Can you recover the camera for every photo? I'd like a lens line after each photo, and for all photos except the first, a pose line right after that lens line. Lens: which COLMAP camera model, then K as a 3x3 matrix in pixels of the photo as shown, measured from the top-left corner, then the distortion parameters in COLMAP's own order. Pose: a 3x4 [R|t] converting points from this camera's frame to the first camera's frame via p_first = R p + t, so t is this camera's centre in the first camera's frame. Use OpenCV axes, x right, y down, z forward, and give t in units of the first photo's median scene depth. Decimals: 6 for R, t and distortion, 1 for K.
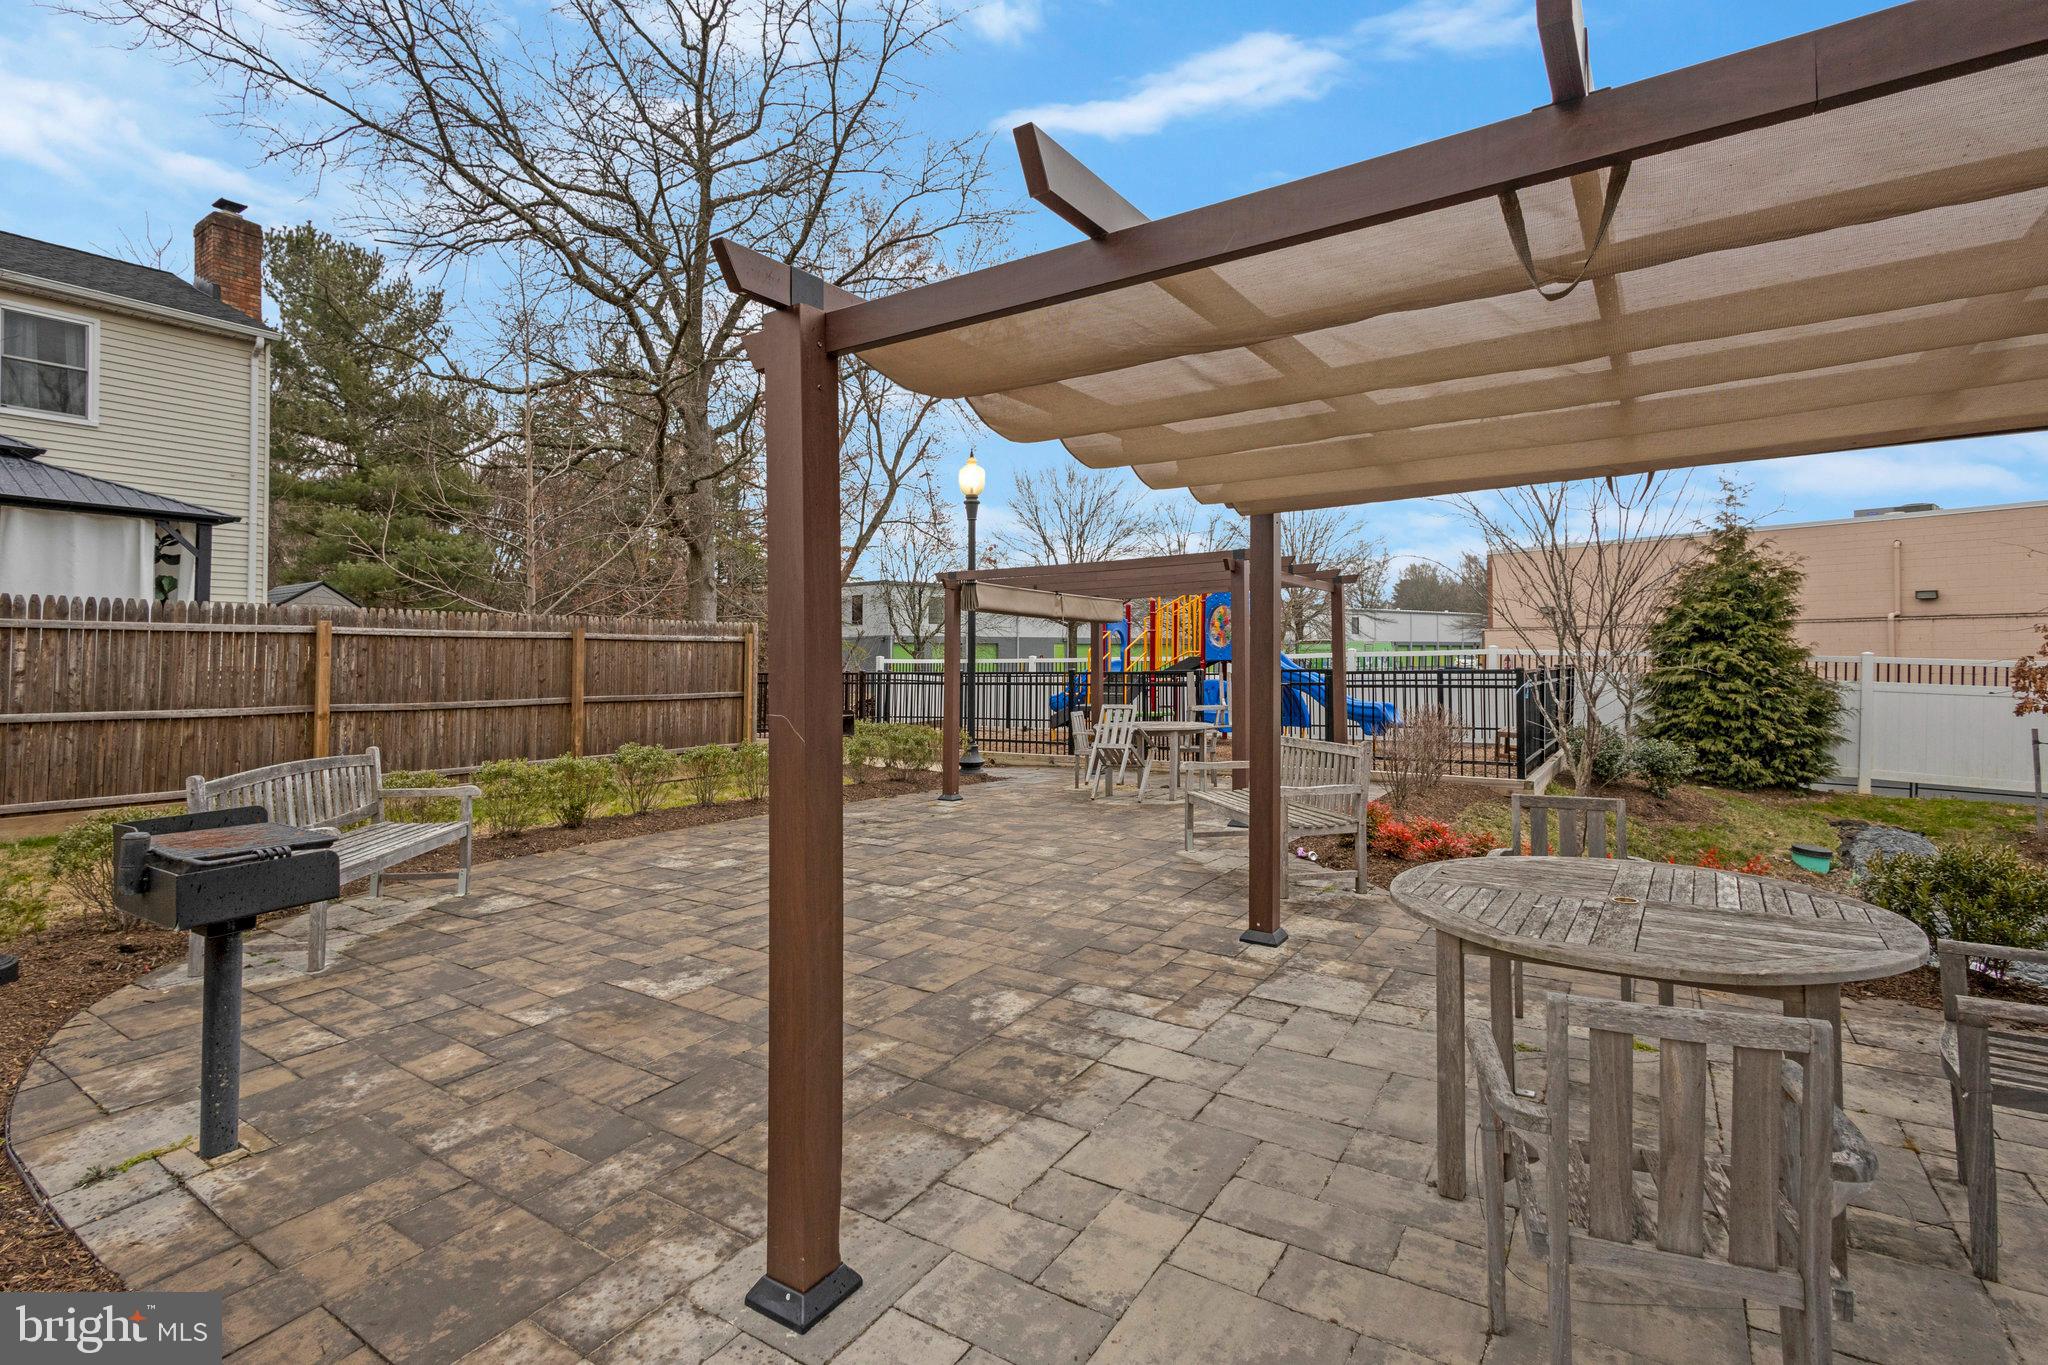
lens RADIAL K [[961.6, 0, 1025.5], [0, 961.6, 675.3], [0, 0, 1]] dist [0.002469, 0.001063]
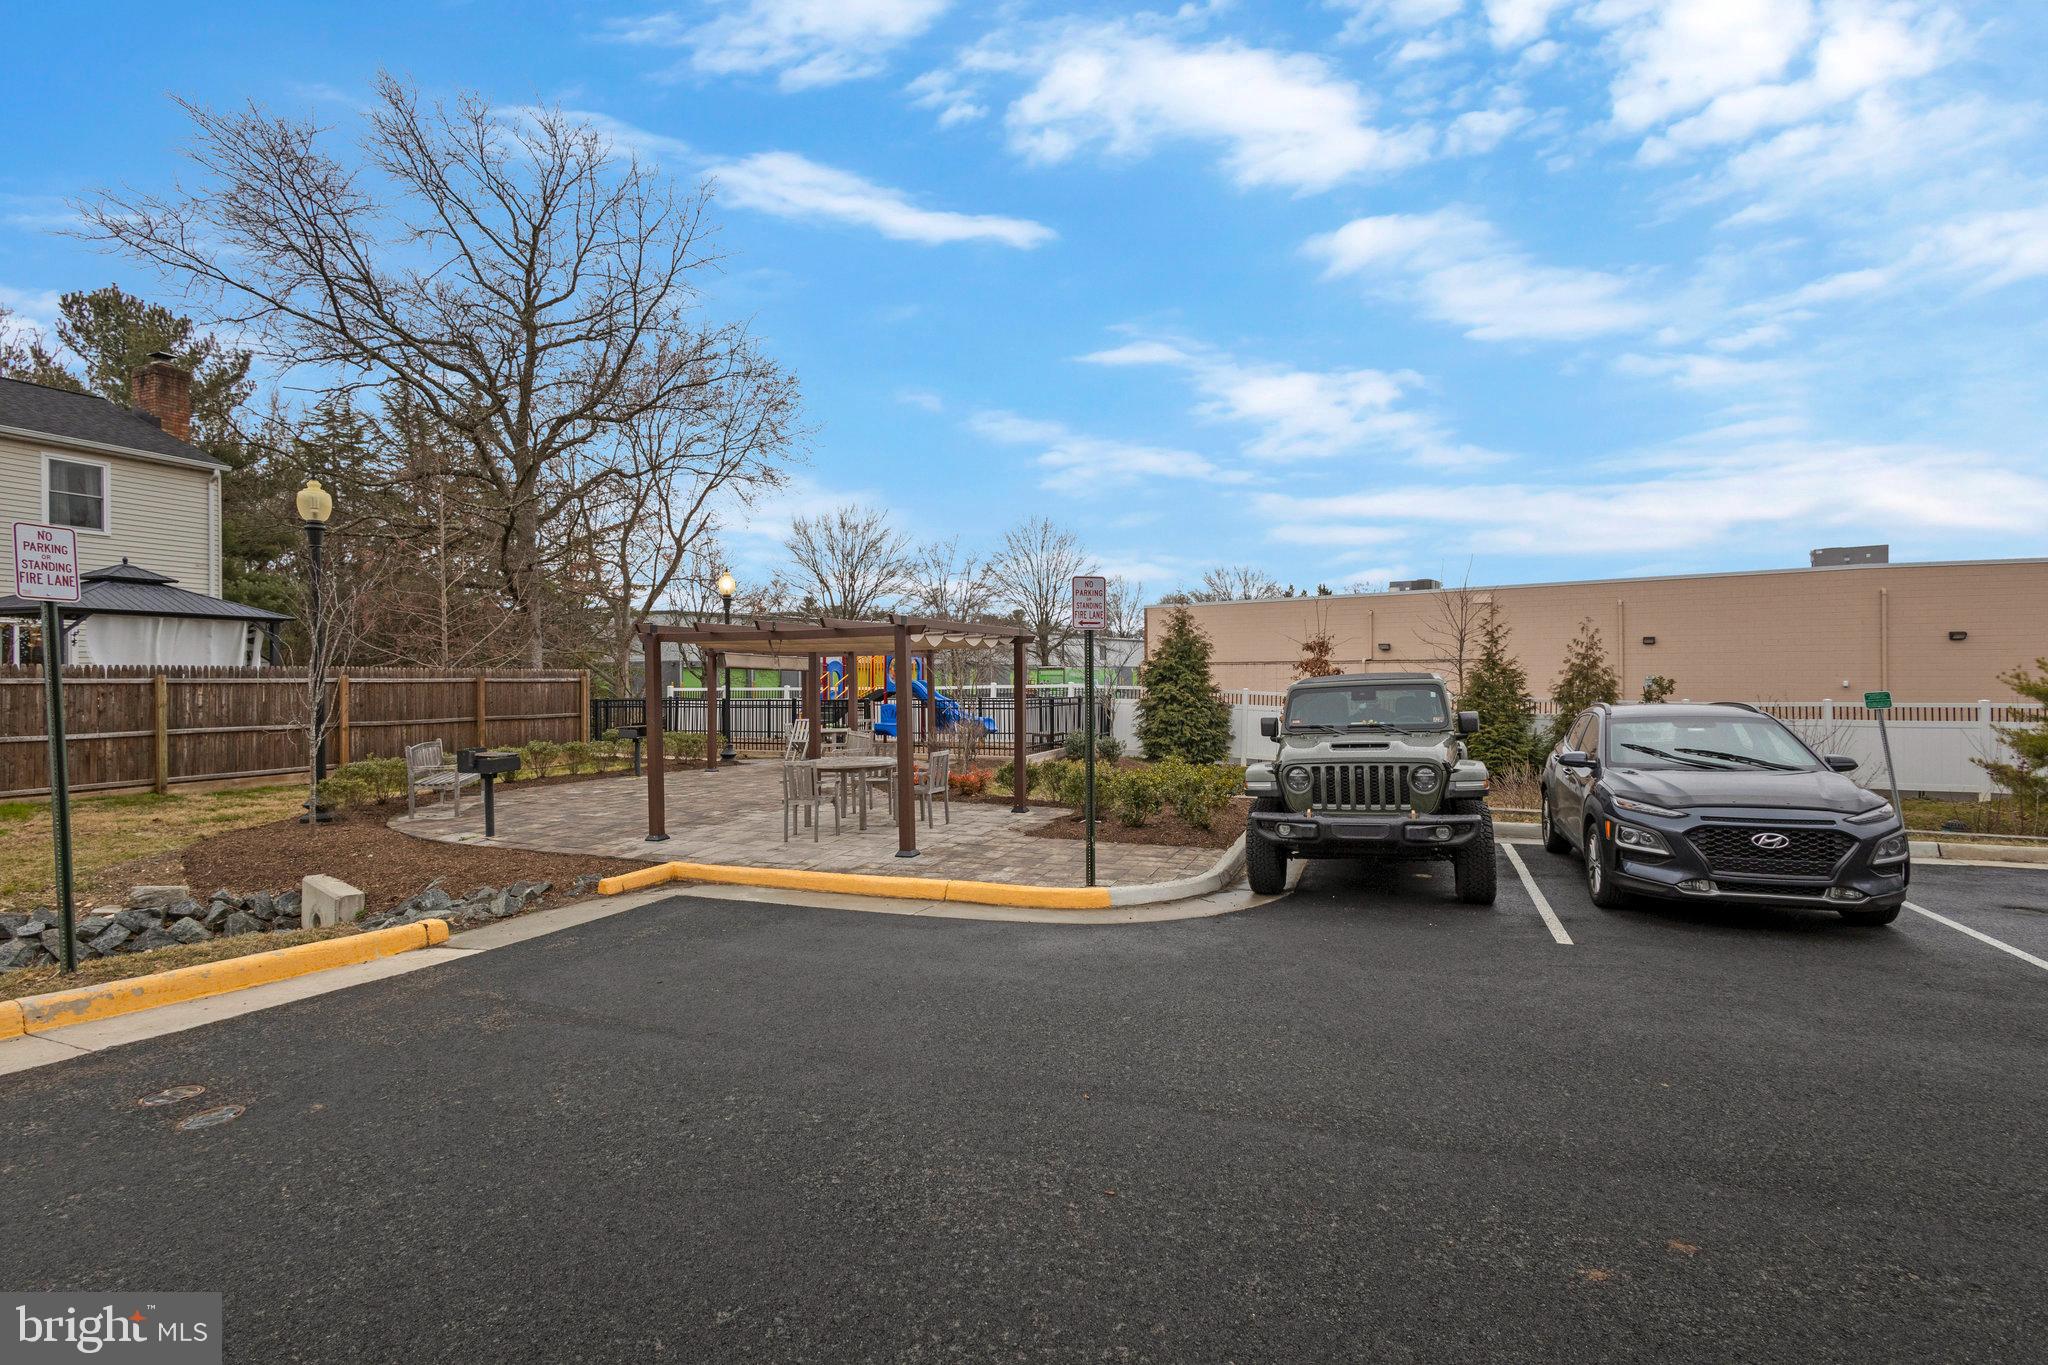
lens RADIAL K [[961.6, 0, 1023.1], [0, 961.6, 694.7], [0, 0, 1]] dist [0.002469, 0.001063]
pose [[0.979153, -0.001852, 0.203116, 0.079999], [0.001655, 0.999998, 0.001140, -0.011837], [-0.203117, -0.000780, 0.979154, -0.564154]]
